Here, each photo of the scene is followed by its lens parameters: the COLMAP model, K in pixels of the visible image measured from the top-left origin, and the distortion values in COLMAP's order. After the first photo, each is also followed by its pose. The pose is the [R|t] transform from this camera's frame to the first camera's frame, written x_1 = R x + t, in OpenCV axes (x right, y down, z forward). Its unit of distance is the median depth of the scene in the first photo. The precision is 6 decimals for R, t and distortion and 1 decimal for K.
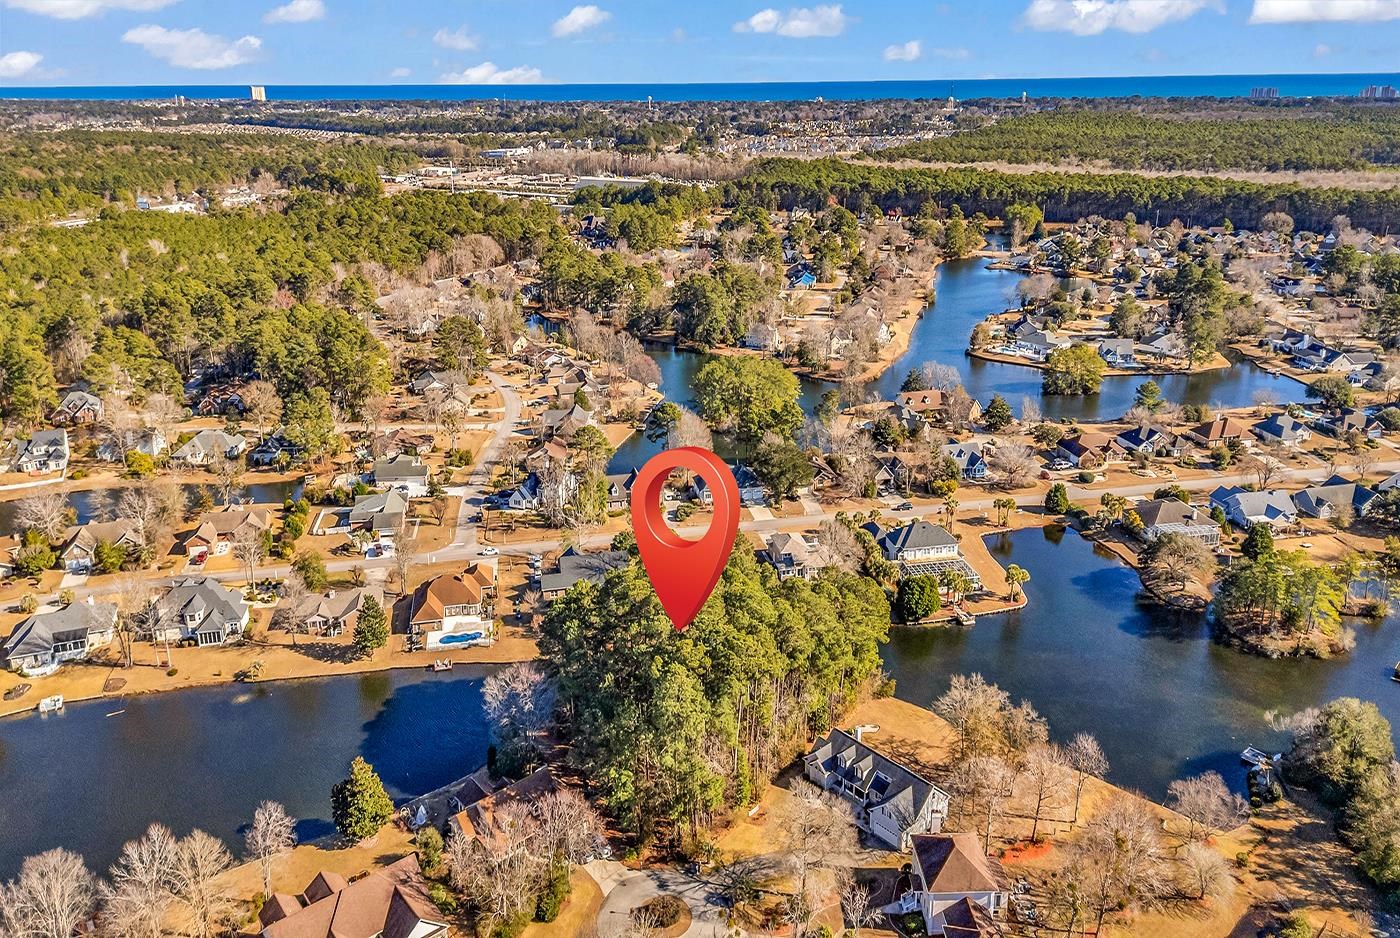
lens RADIAL K [[1107.6, 0, 700.0], [0, 1107.6, 469.0], [0, 0, 1]] dist [0.077946, -0.010749]
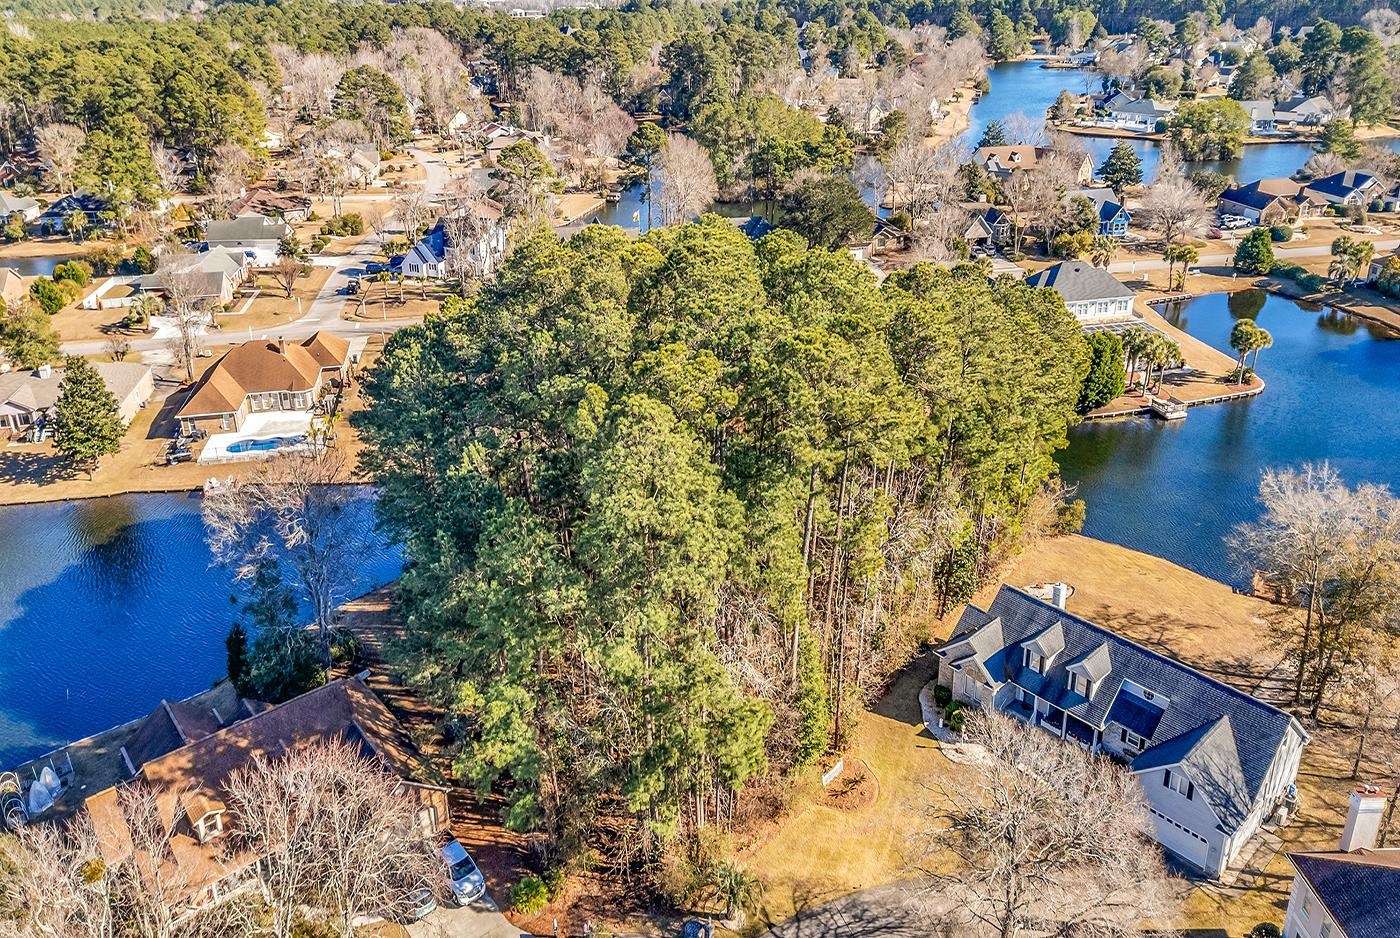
lens RADIAL K [[1012.1, 0, 700.0], [0, 1012.1, 469.0], [0, 0, 1]] dist [0.026173, 0.001135]
pose [[0.999969, -0.006696, 0.004083, -0.002268], [0.006385, 0.997387, 0.071958, 0.108451], [-0.004554, -0.071930, 0.997399, 0.415802]]
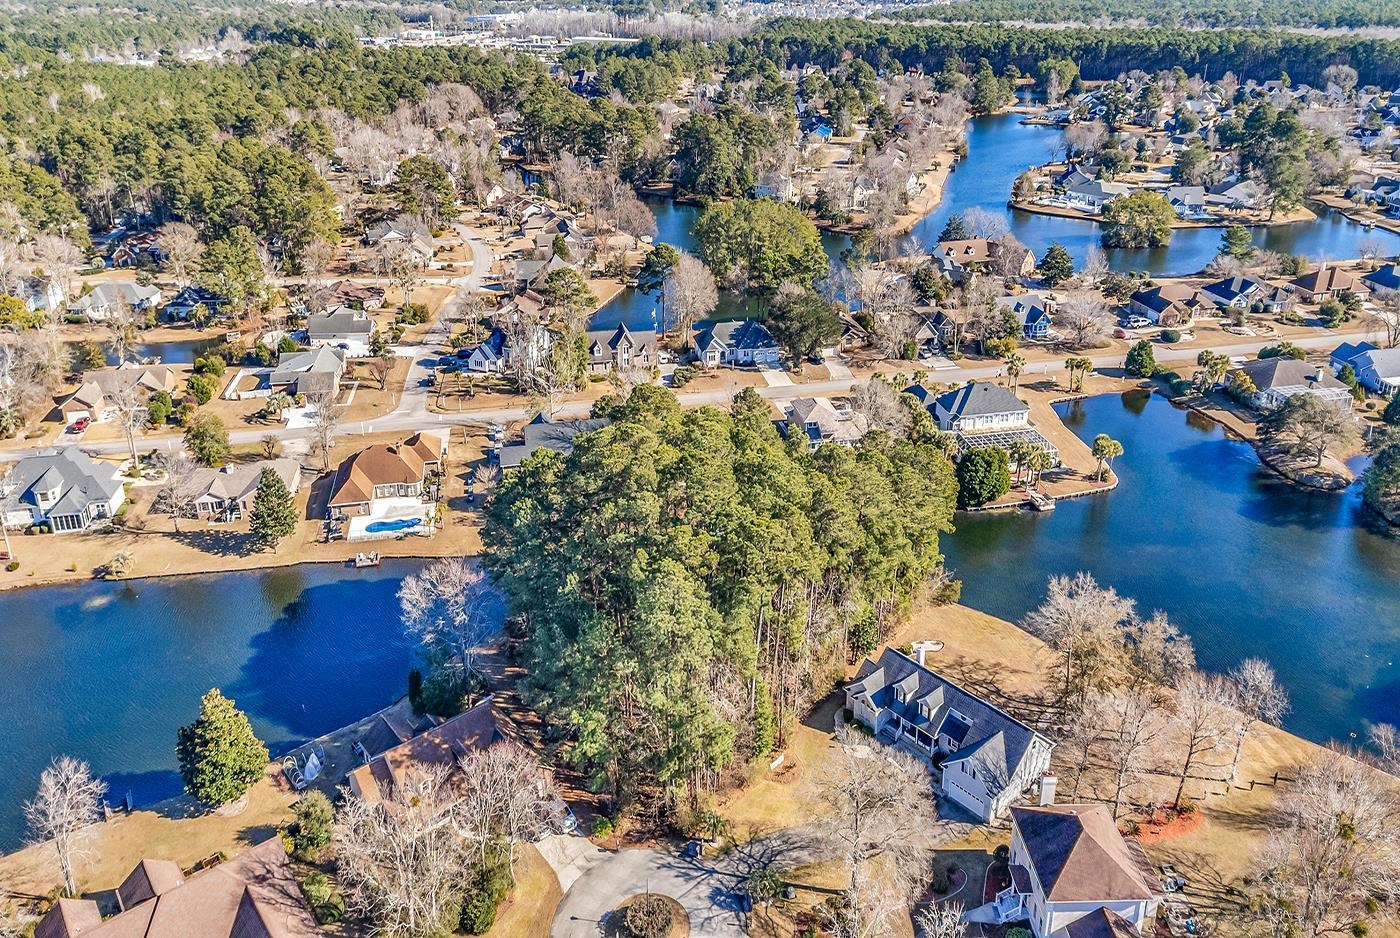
lens RADIAL K [[1057.3, 0, 699.2], [0, 1057.3, 454.5], [0, 0, 1]] dist [0.044403, 0.006143]
pose [[0.999995, 0.002759, -0.001257, -0.001051], [-0.002655, 0.997095, 0.076118, 0.038438], [0.001463, -0.076114, 0.997098, 0.223992]]
